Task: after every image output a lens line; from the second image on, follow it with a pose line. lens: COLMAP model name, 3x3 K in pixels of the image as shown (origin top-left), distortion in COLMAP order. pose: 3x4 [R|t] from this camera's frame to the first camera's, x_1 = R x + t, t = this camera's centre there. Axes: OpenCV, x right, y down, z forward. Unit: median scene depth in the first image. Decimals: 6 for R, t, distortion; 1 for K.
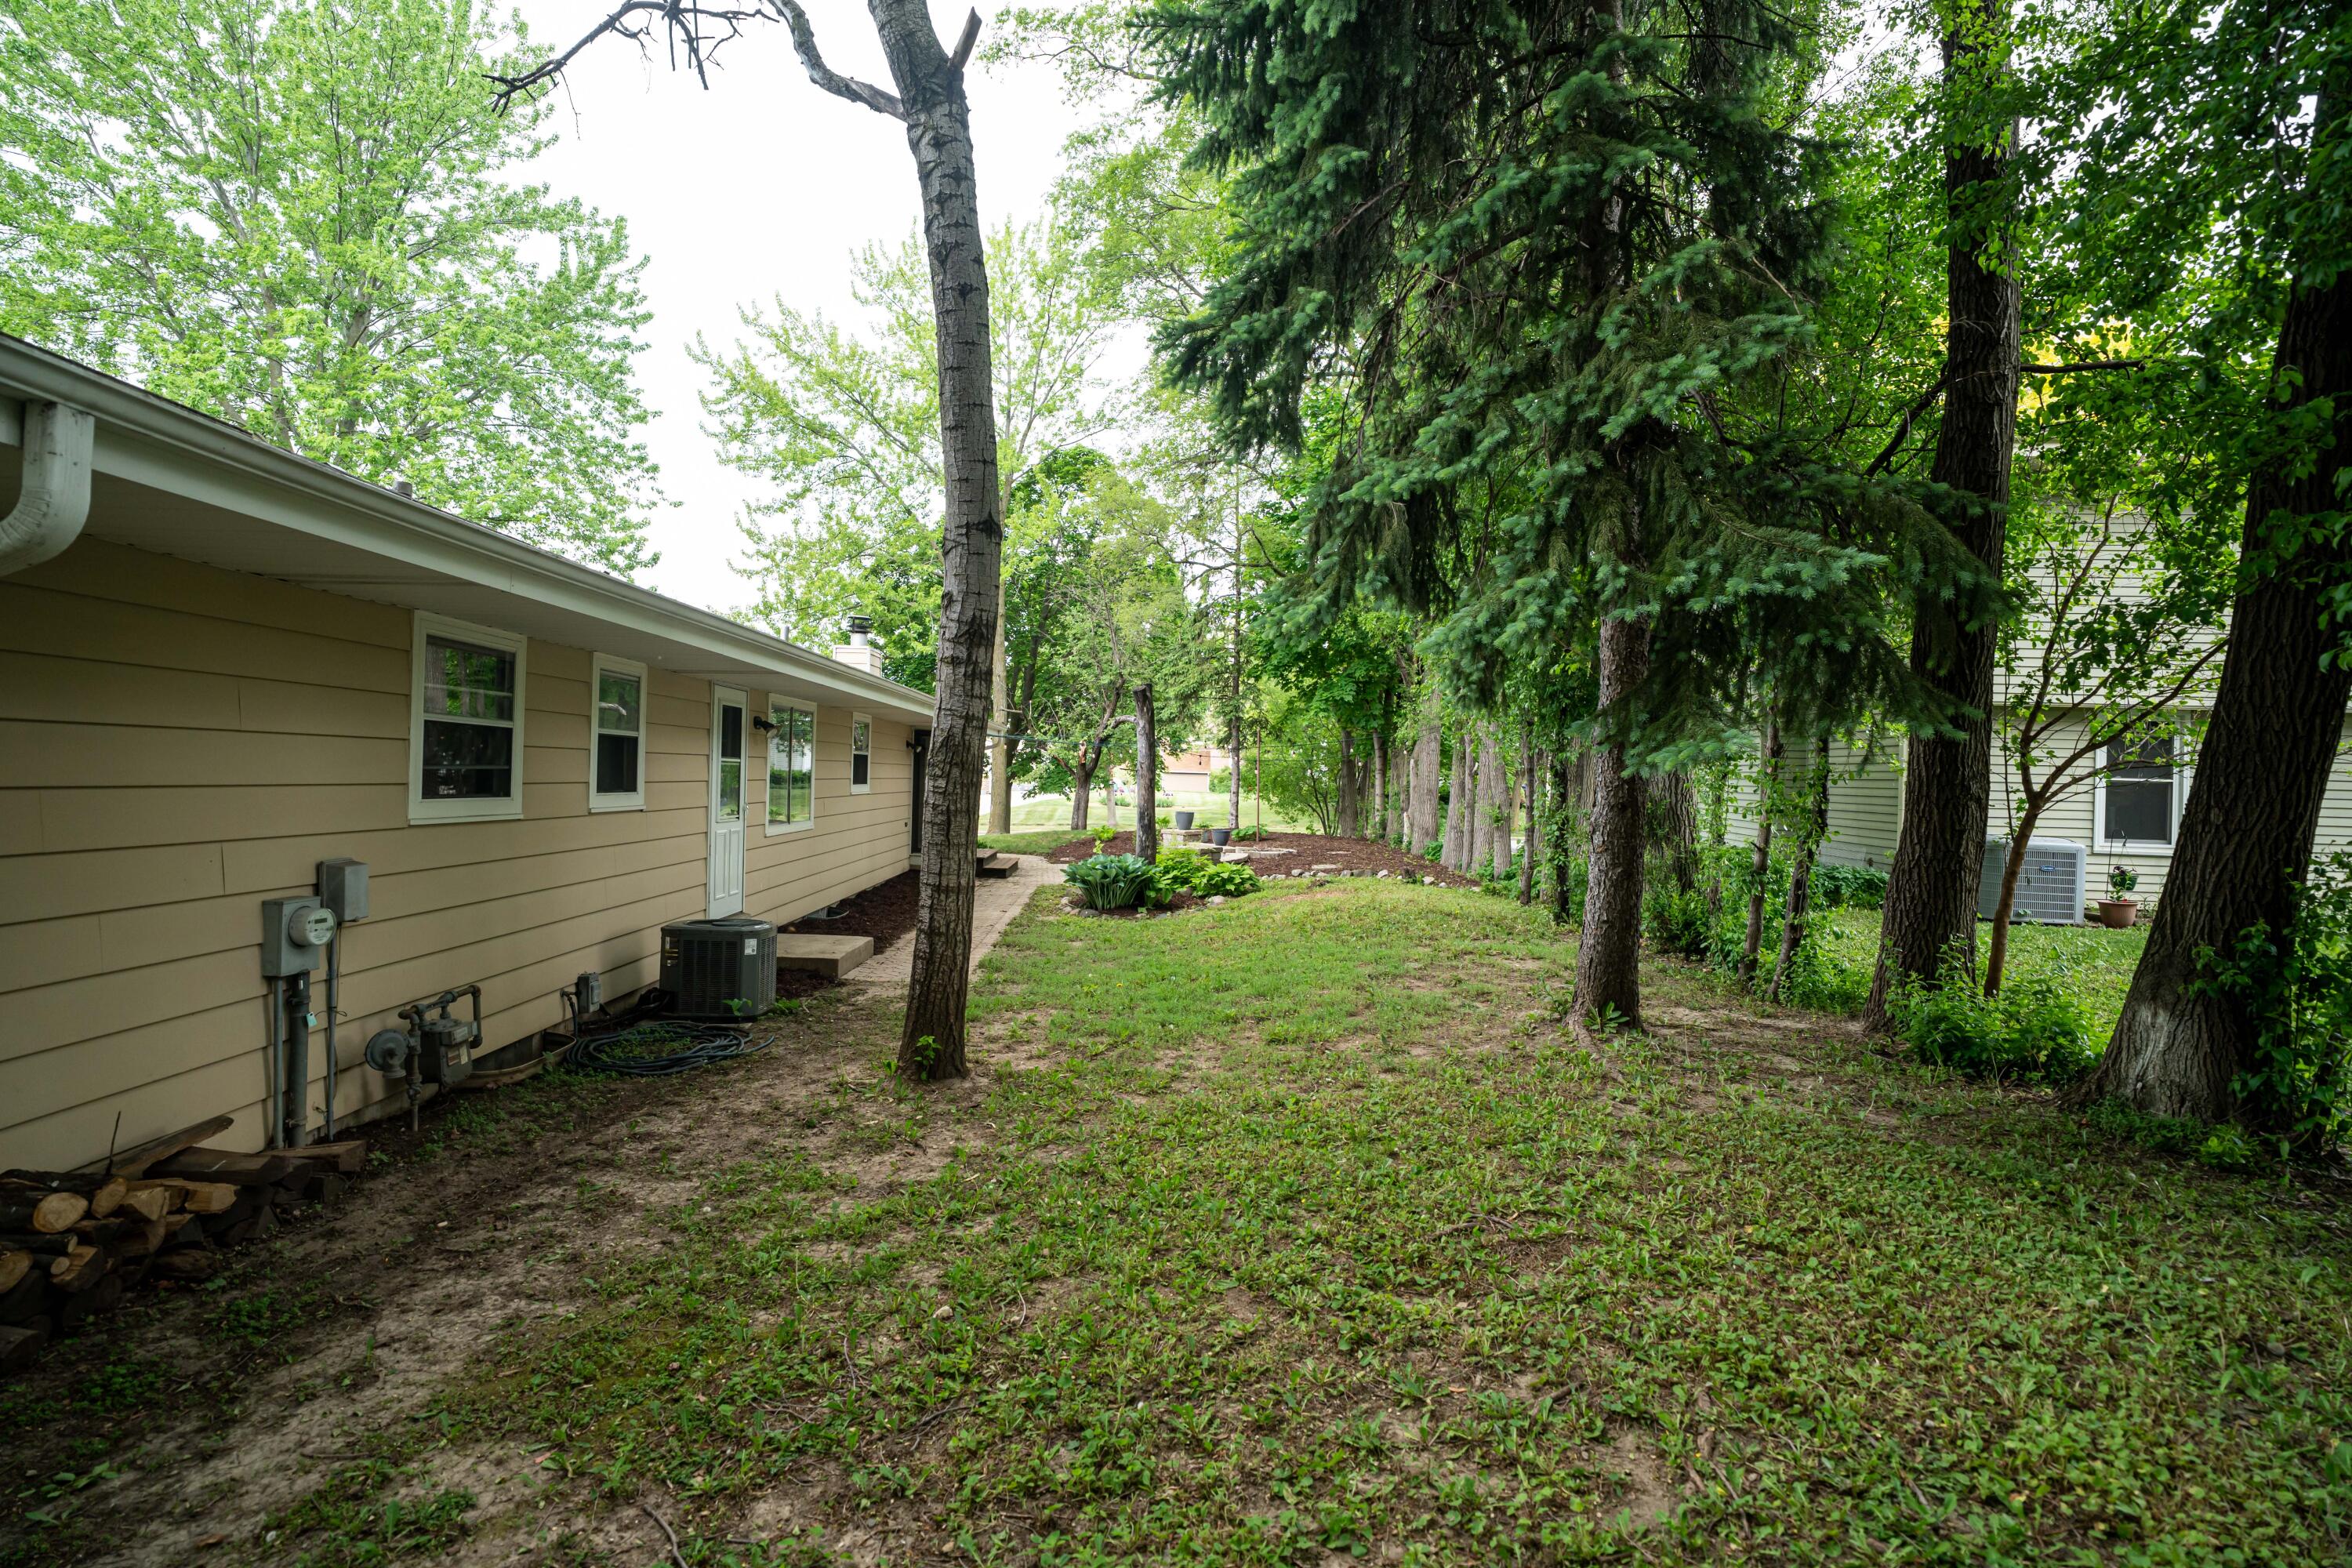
lens RADIAL K [[1045.5, 0, 1186.5], [0, 1045.5, 777.7], [0, 0, 1]] dist [-0.044570, 0.000217]
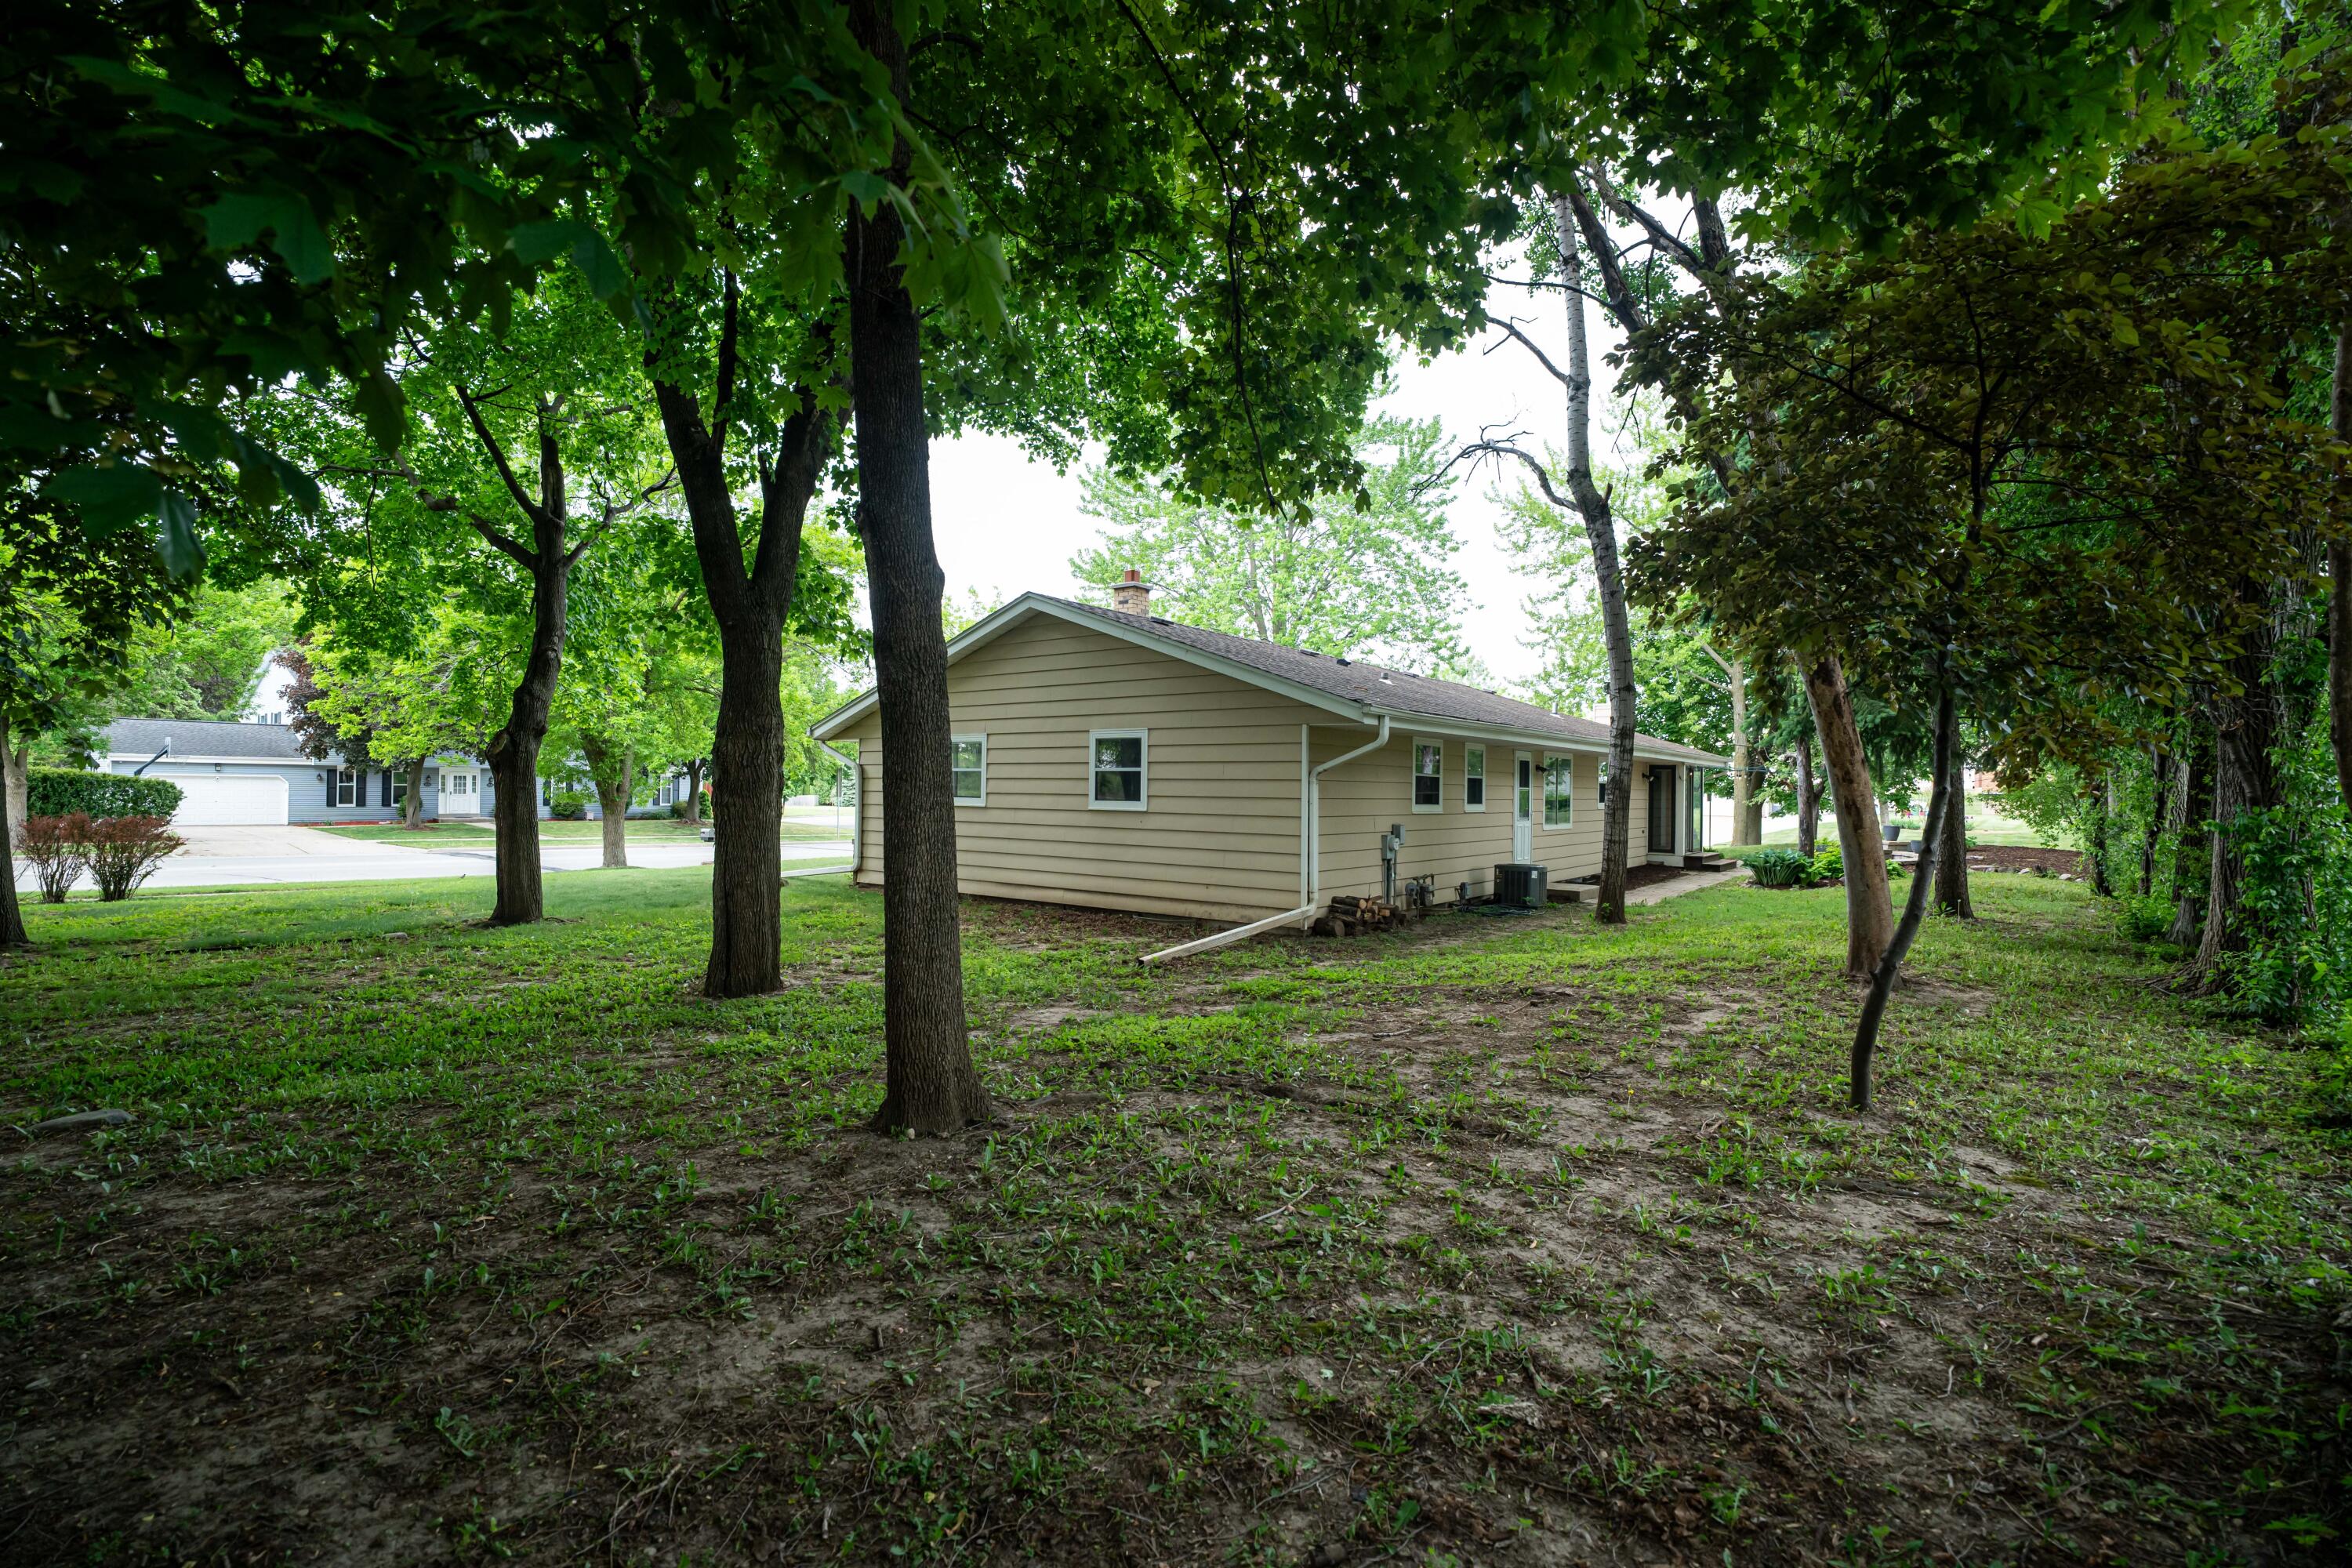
lens RADIAL K [[1045.5, 0, 1186.5], [0, 1045.5, 777.7], [0, 0, 1]] dist [-0.044570, 0.000217]
pose [[0.748587, -0.025528, -0.662545, 0.274482], [0.007356, 0.999517, -0.030200, 0.012458], [0.662996, 0.017734, 0.748413, -0.636907]]
